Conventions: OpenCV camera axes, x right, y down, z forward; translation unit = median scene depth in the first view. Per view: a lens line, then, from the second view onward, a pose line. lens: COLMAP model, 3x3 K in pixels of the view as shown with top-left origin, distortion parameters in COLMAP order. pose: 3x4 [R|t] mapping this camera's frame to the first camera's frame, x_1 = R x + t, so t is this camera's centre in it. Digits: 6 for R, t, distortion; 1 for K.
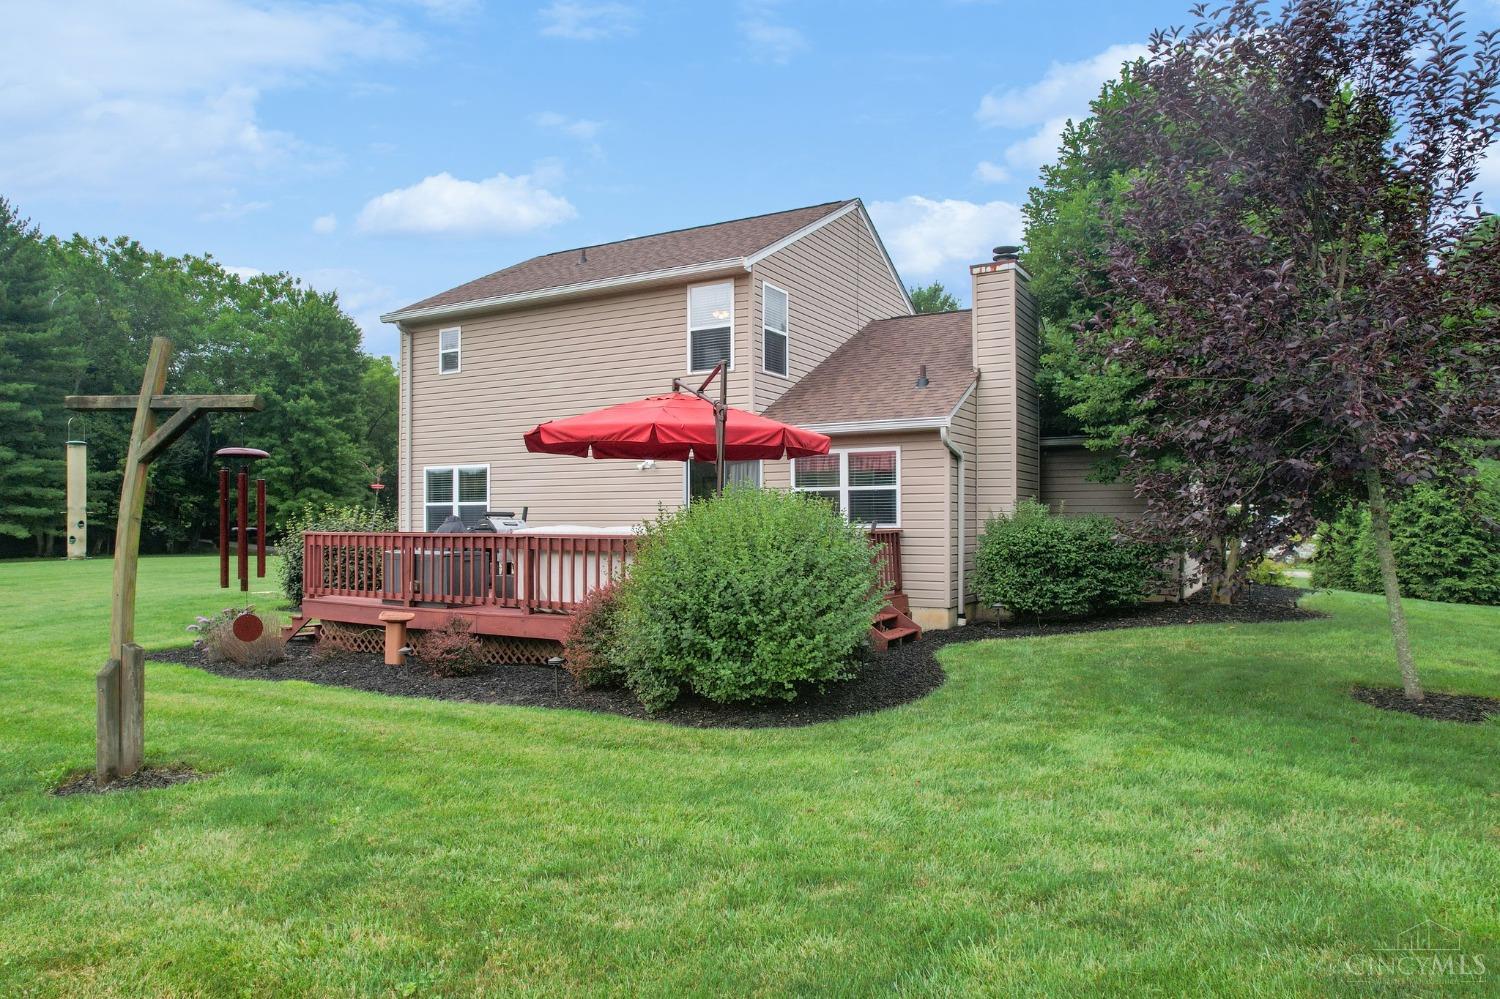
lens RADIAL K [[951.9, 0, 742.8], [0, 951.9, 504.9], [0, 0, 1]] dist [-0.005469, 0.003206]
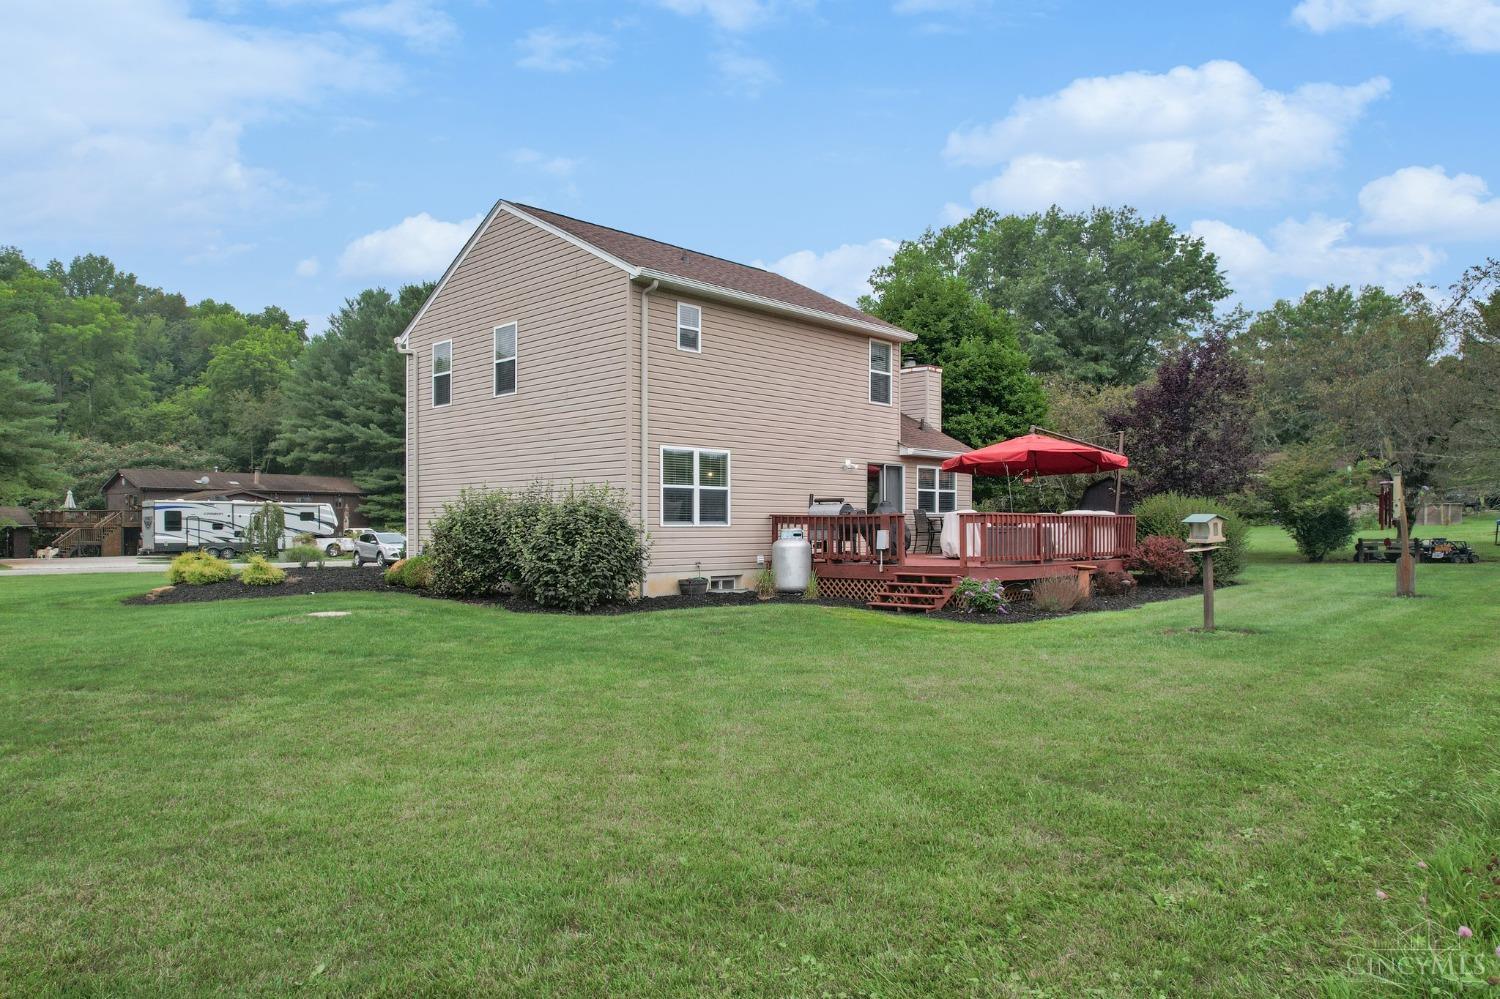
lens RADIAL K [[951.9, 0, 741.7], [0, 951.9, 501.1], [0, 0, 1]] dist [-0.005469, 0.003206]
pose [[0.259272, 0.021861, 0.965557, -0.302813], [-0.022820, 0.999603, -0.016504, 0.006947], [-0.965535, -0.017755, 0.259668, 0.171940]]
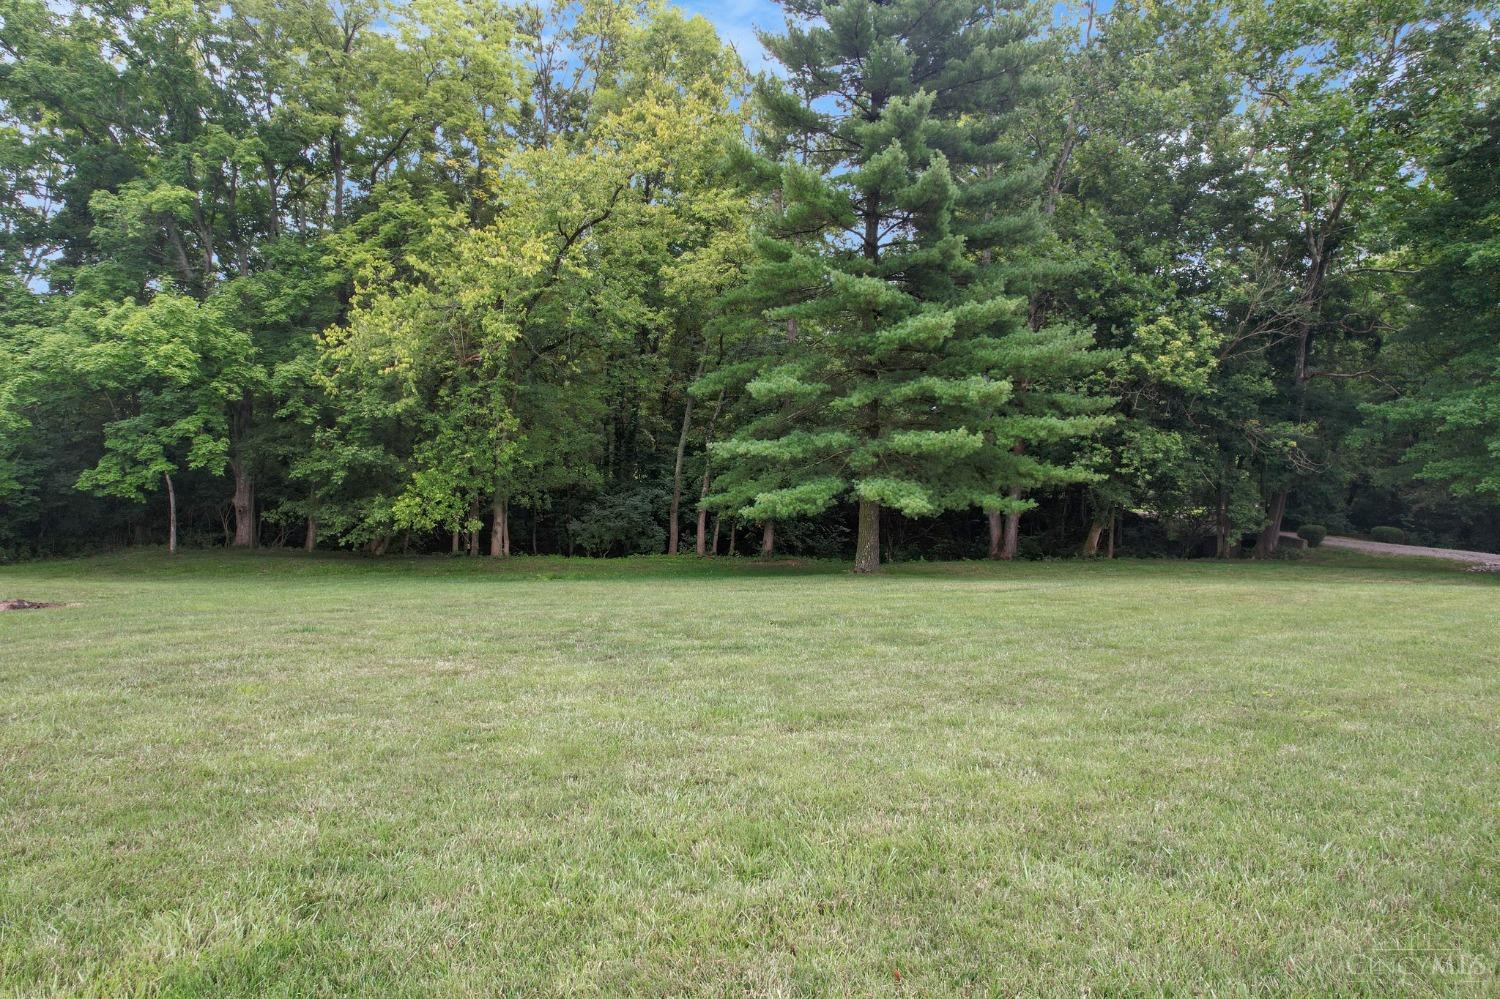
lens RADIAL K [[951.9, 0, 757.9], [0, 951.9, 496.3], [0, 0, 1]] dist [-0.005469, 0.003206]
pose [[0.597561, -0.015981, -0.801664, -0.410361], [0.010852, 0.999871, -0.011843, 0.025699], [0.801750, -0.001622, 0.597657, 0.600162]]
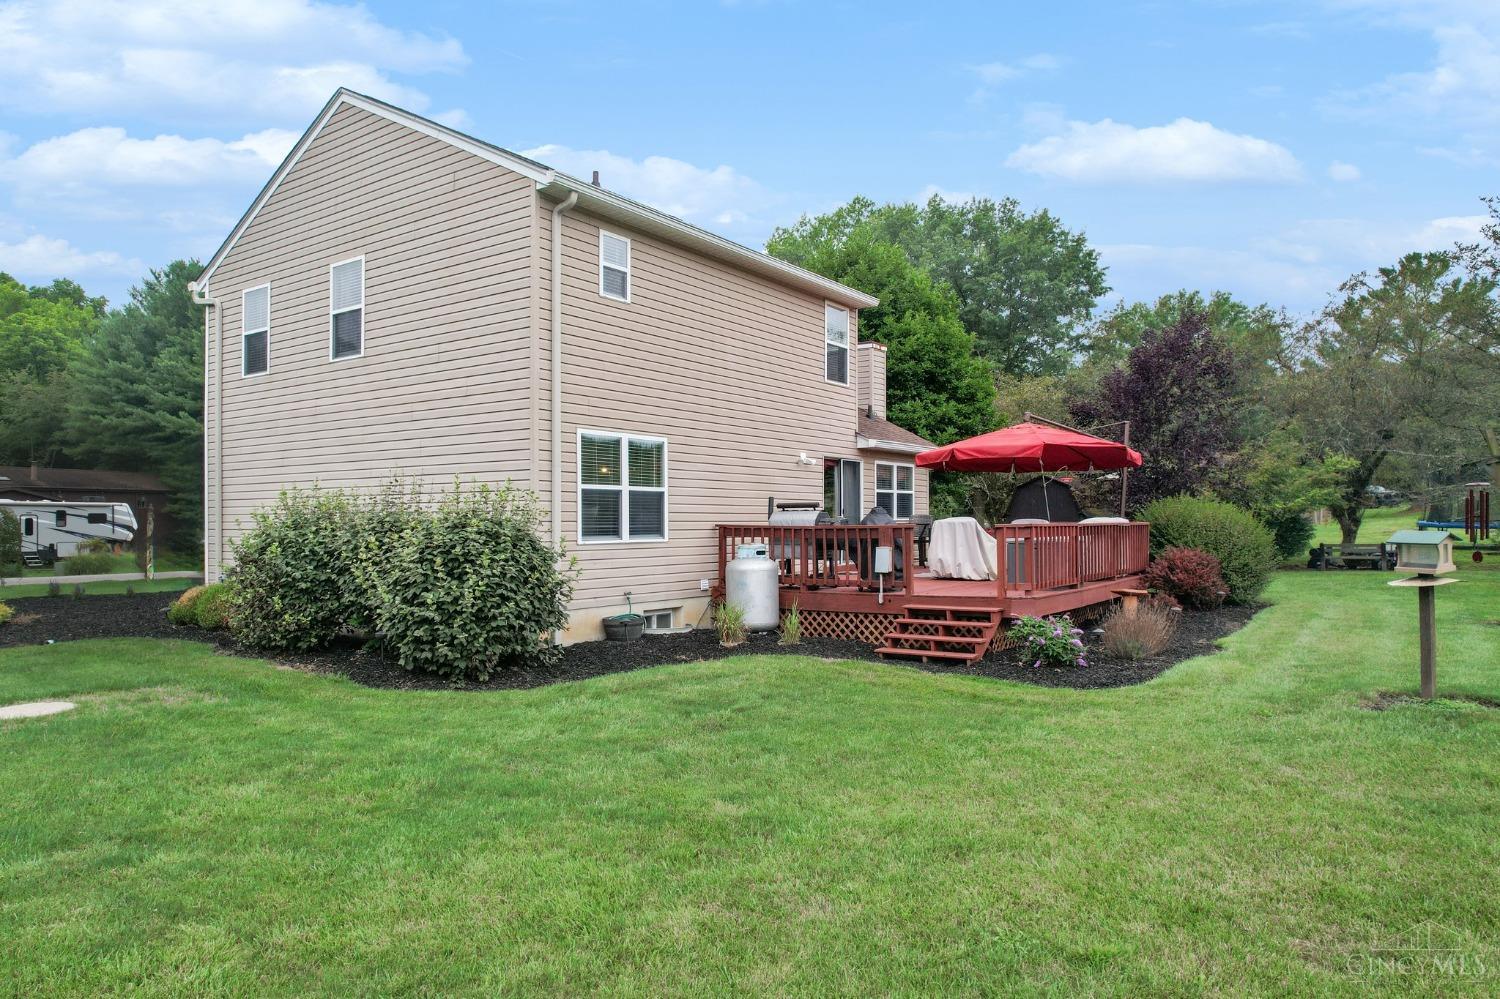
lens RADIAL K [[951.9, 0, 726.6], [0, 951.9, 496.2], [0, 0, 1]] dist [-0.005469, 0.003206]
pose [[0.118667, 0.024587, 0.992630, -0.243880], [-0.020793, 0.999536, -0.022272, 0.004695], [-0.992716, -0.017997, 0.119123, 0.206275]]
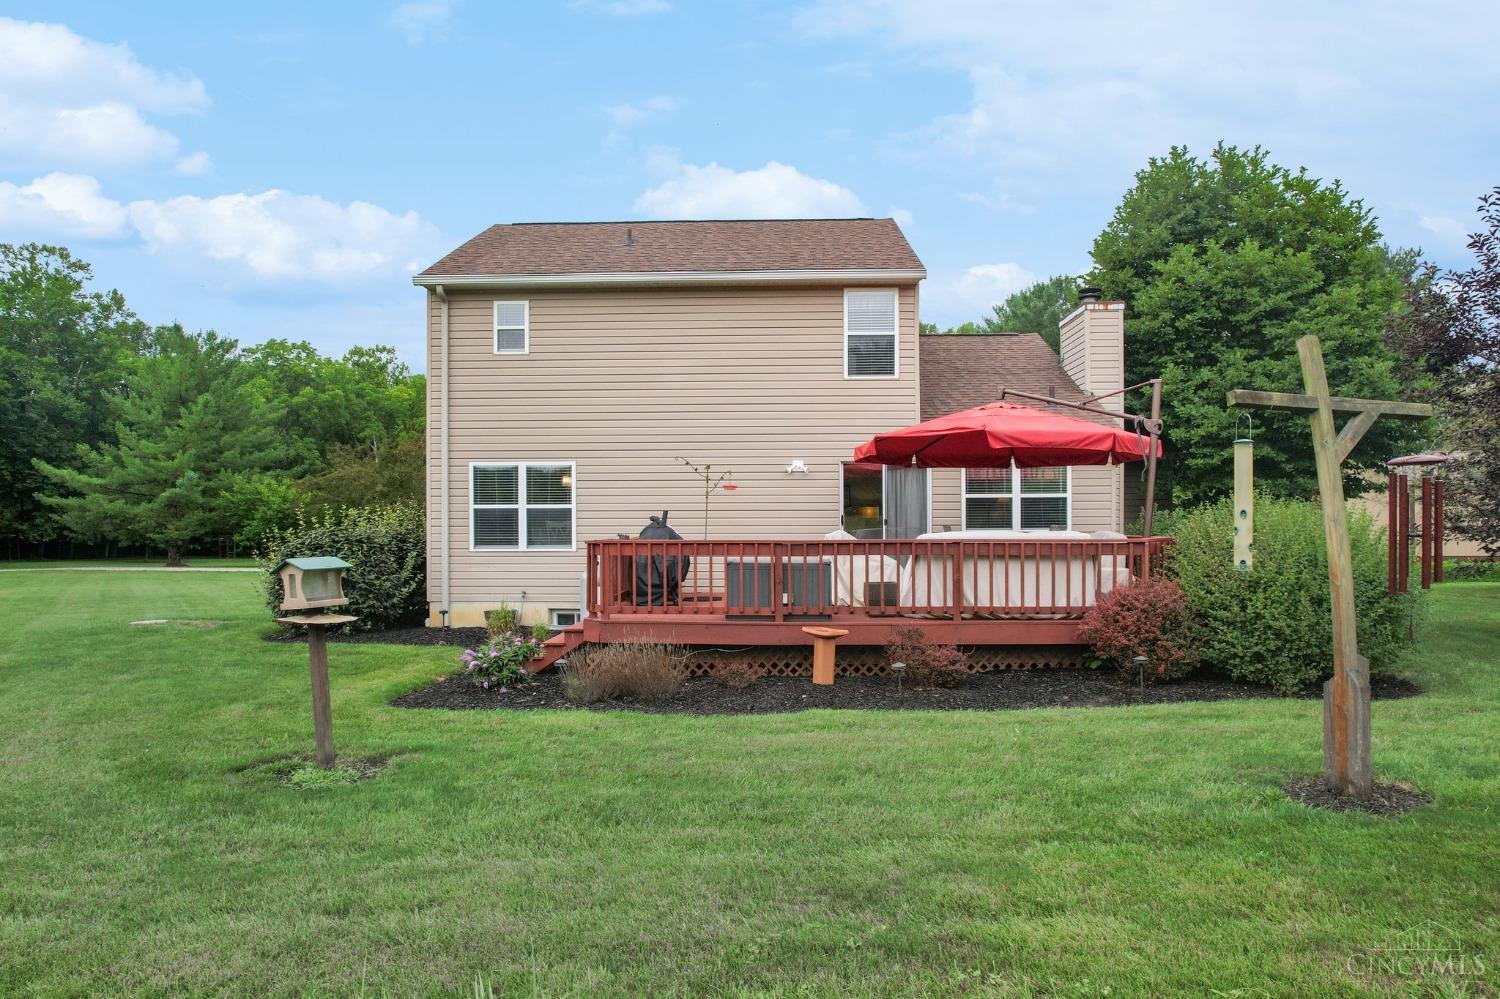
lens RADIAL K [[951.9, 0, 758.7], [0, 951.9, 505.2], [0, 0, 1]] dist [-0.005469, 0.003206]
pose [[0.883866, 0.007899, 0.467673, -0.126369], [-0.006350, 0.999968, -0.004889, 0.000173], [-0.467696, 0.001351, 0.883888, 0.034177]]
